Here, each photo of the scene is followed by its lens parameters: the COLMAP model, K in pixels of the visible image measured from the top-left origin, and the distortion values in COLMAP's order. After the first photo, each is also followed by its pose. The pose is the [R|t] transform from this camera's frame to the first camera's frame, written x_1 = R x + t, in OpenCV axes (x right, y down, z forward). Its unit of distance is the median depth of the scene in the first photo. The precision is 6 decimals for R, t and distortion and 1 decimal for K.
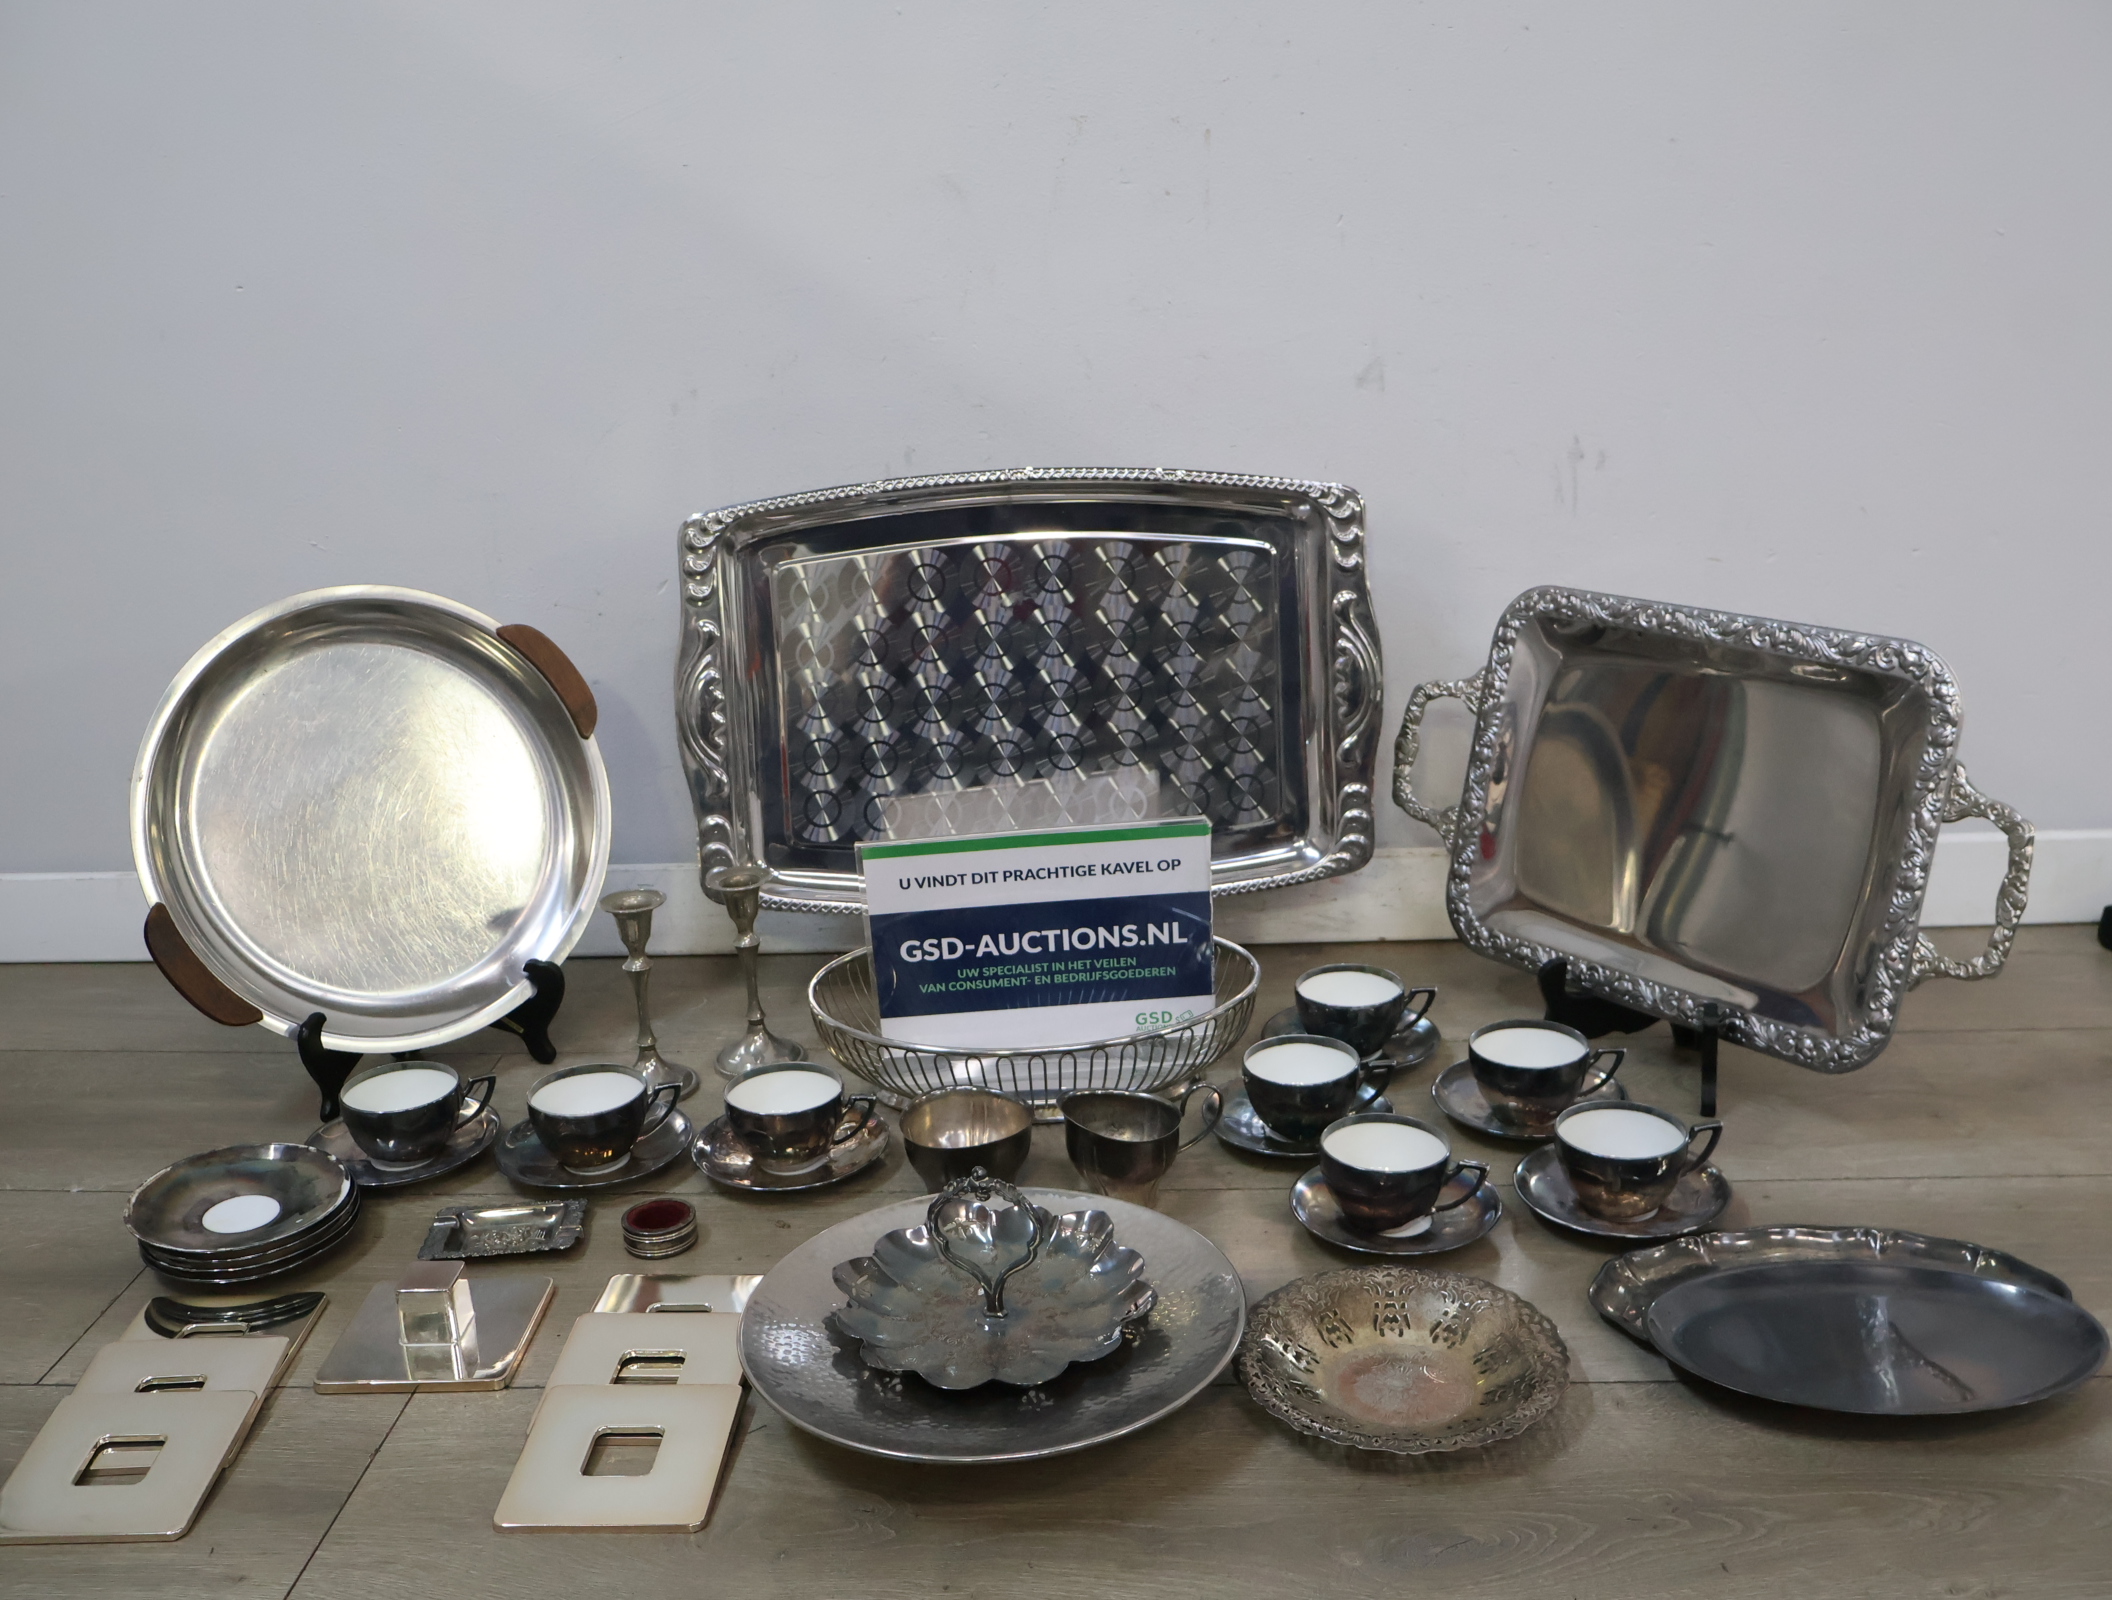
lens RADIAL K [[1990.5, 0, 1062.8], [0, 1990.5, 817.1], [0, 0, 1]] dist [0.006064, 0.016031]
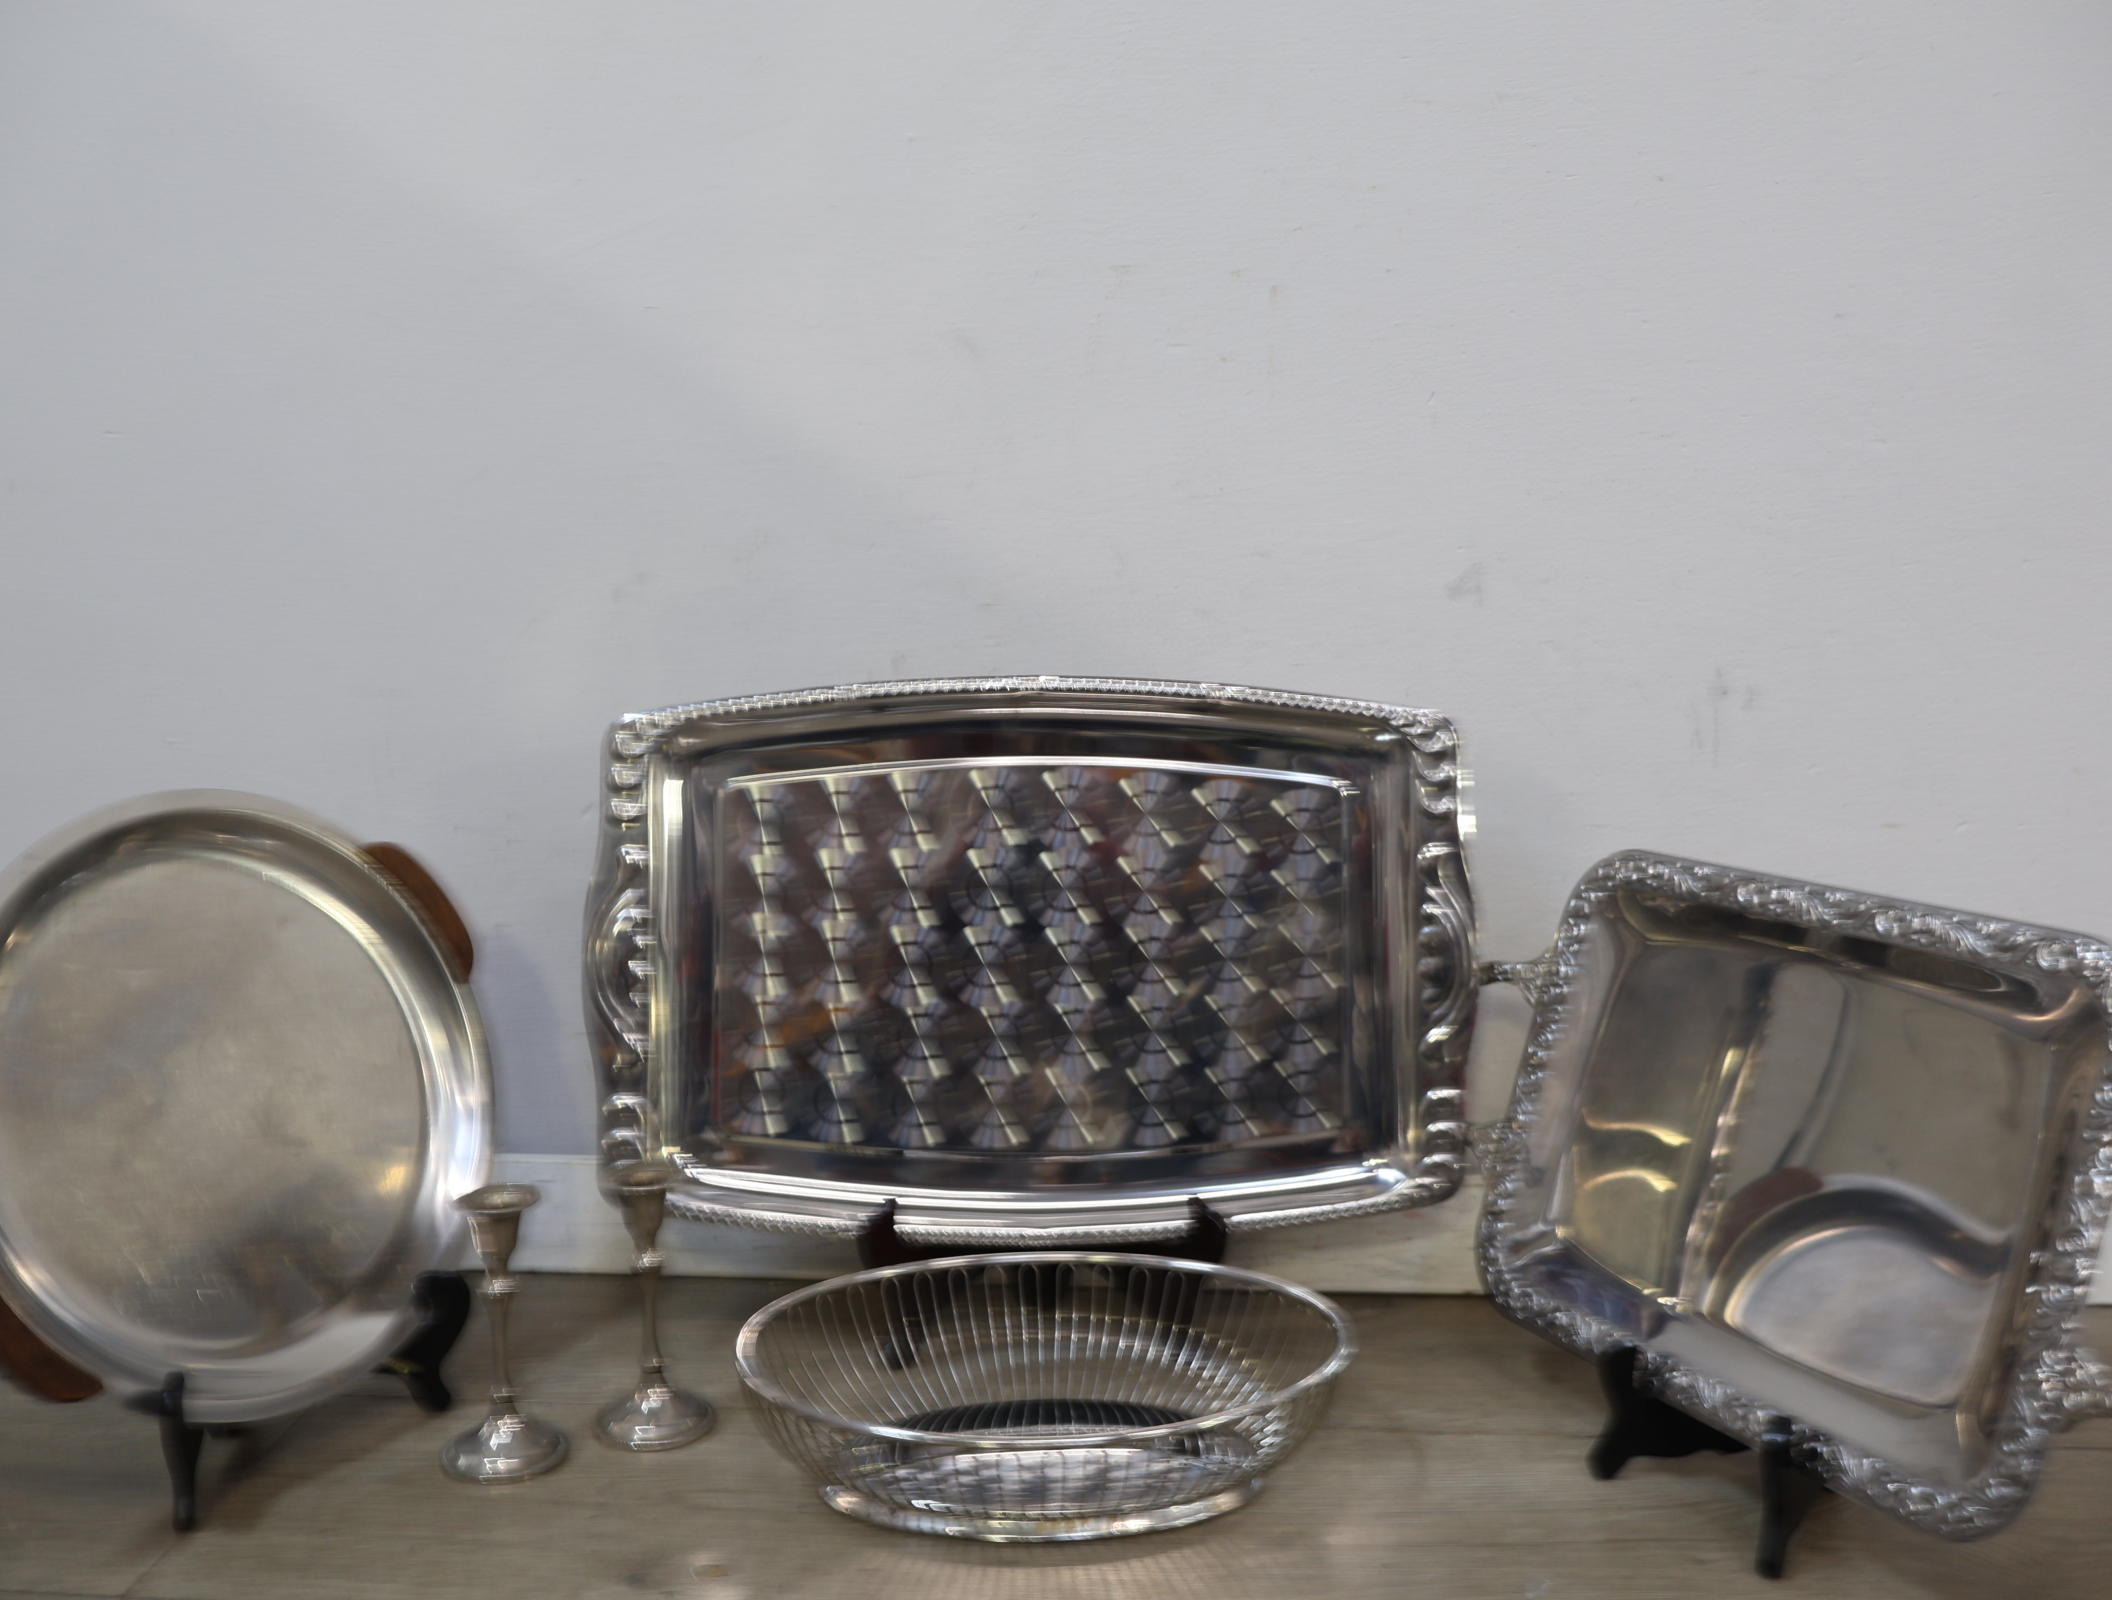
lens RADIAL K [[1990.9, 0, 1057.1], [0, 1990.9, 811.0], [0, 0, 1]] dist [0.008520, 0.002112]
pose [[0.999151, 0.040053, -0.009630, -0.002113], [-0.041092, 0.985513, -0.164548, 0.012527], [0.002900, 0.164804, 0.986322, 0.234457]]
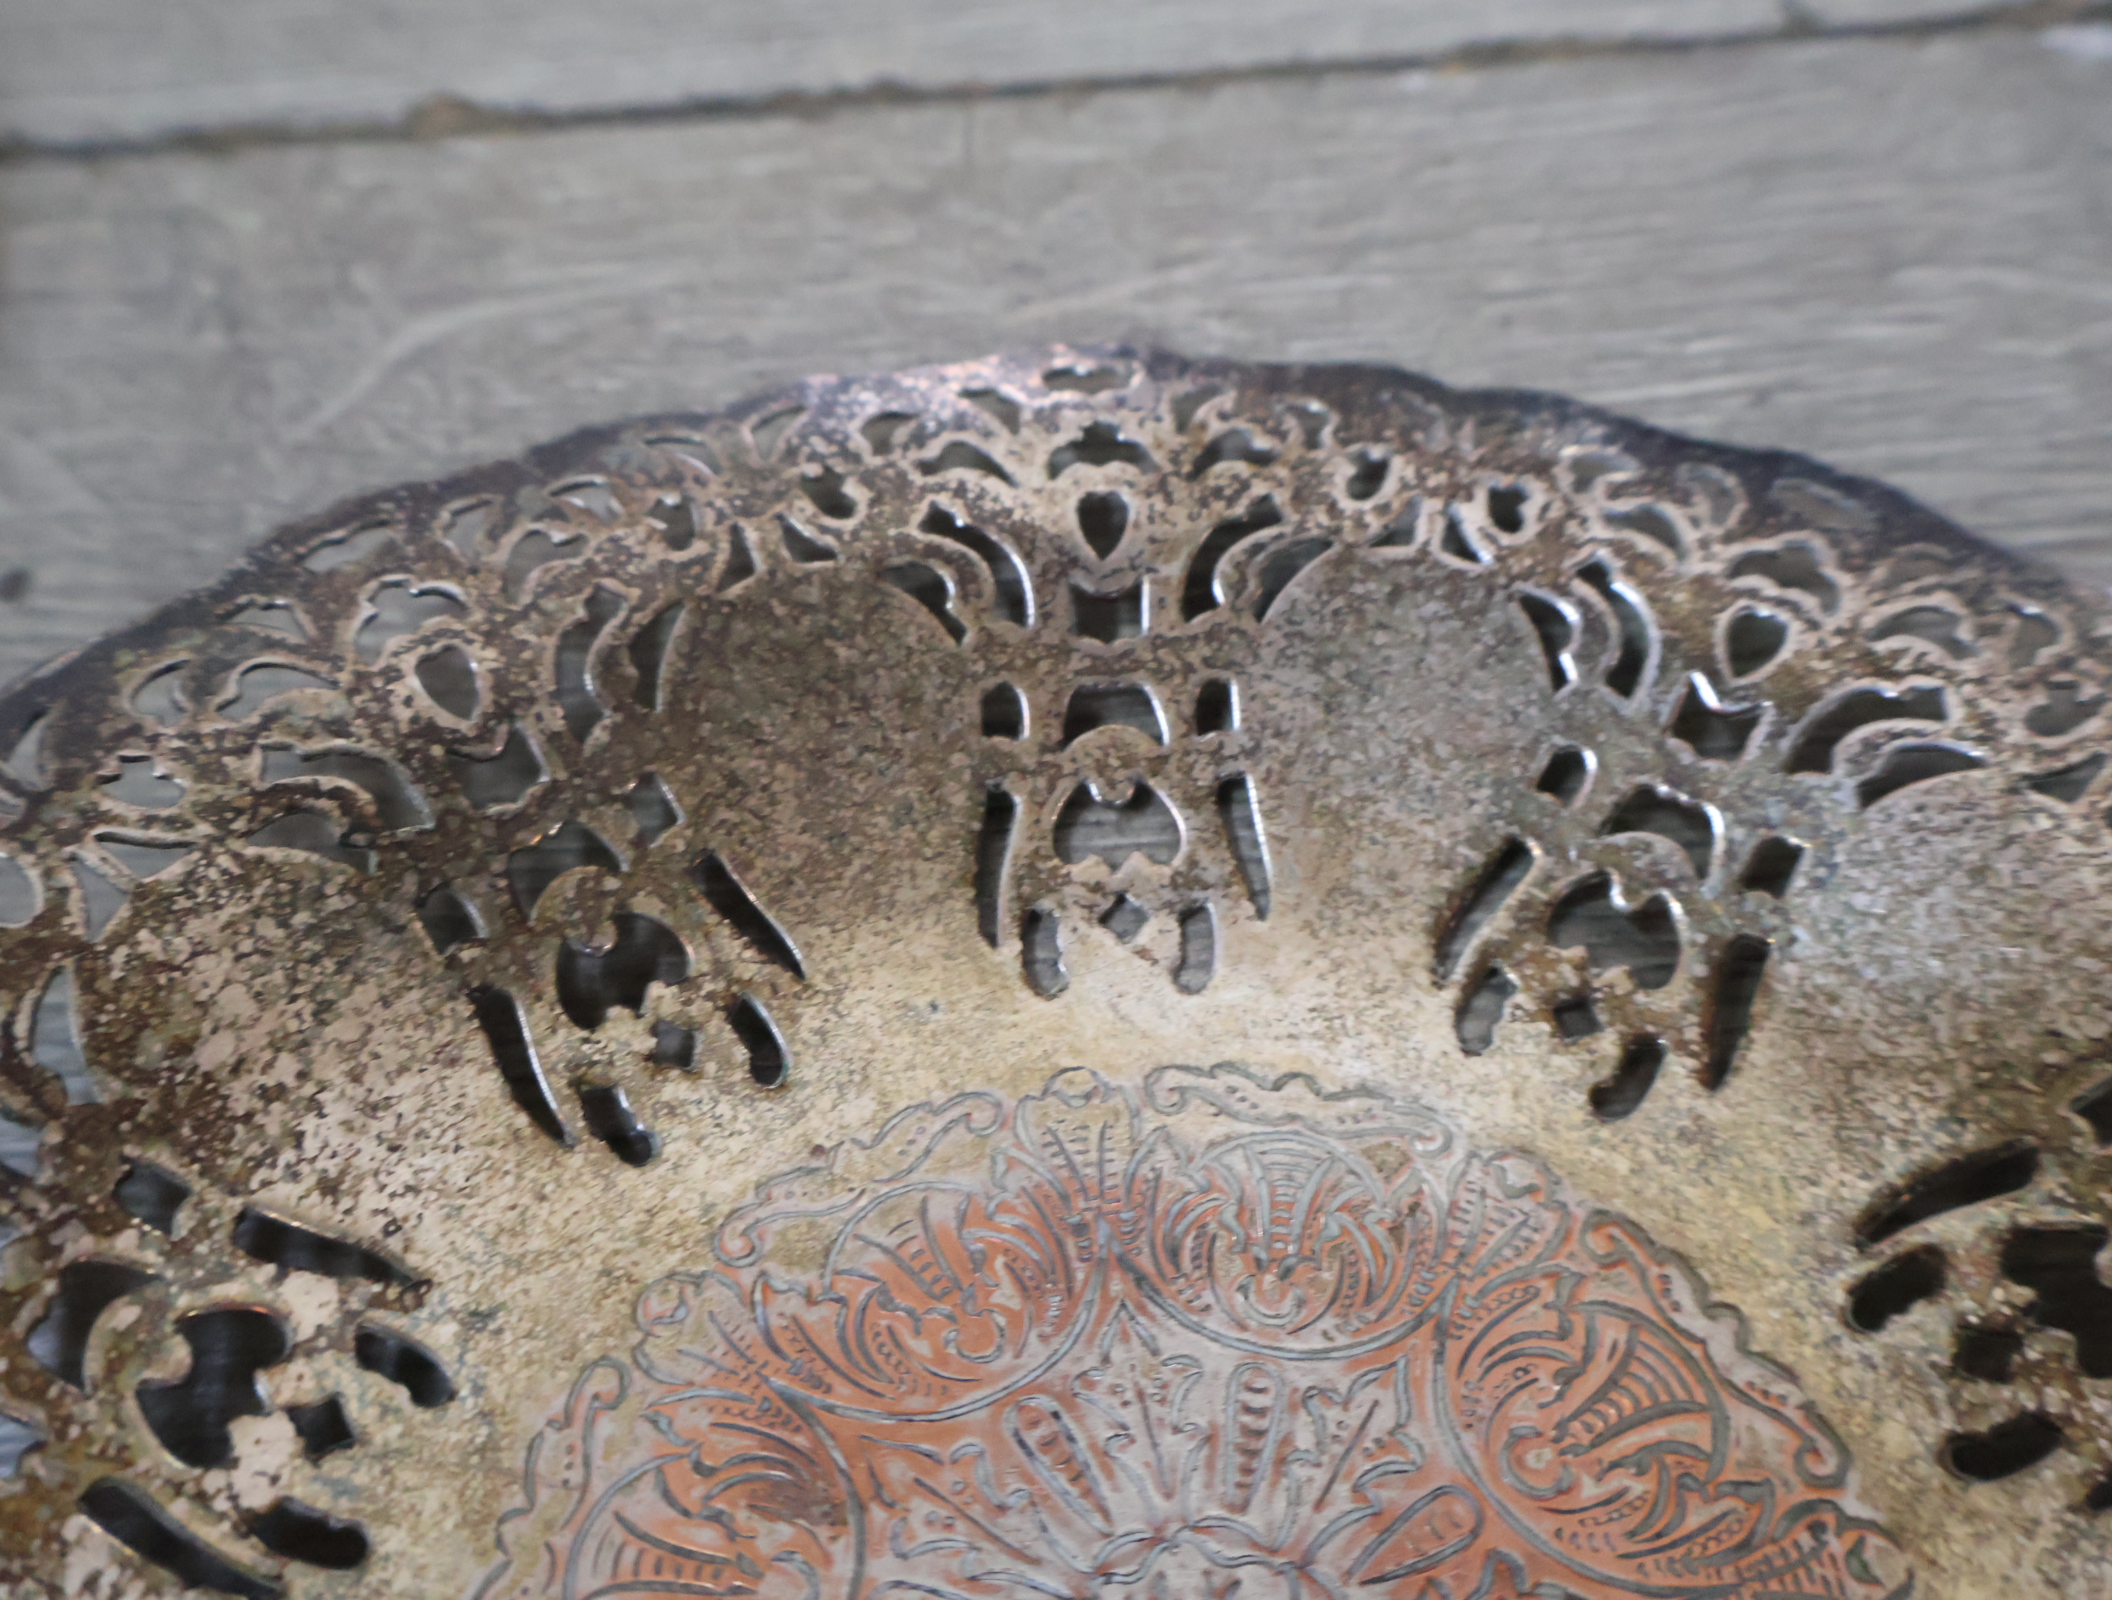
lens RADIAL K [[1990.9, 0, 1057.1], [0, 1990.9, 811.0], [0, 0, 1]] dist [0.008520, 0.002112]
pose [[0.985419, -0.070244, 0.154967, 0.114975], [-0.018974, 0.859750, 0.510363, 0.152340], [-0.169083, -0.505861, 0.845881, 0.724551]]
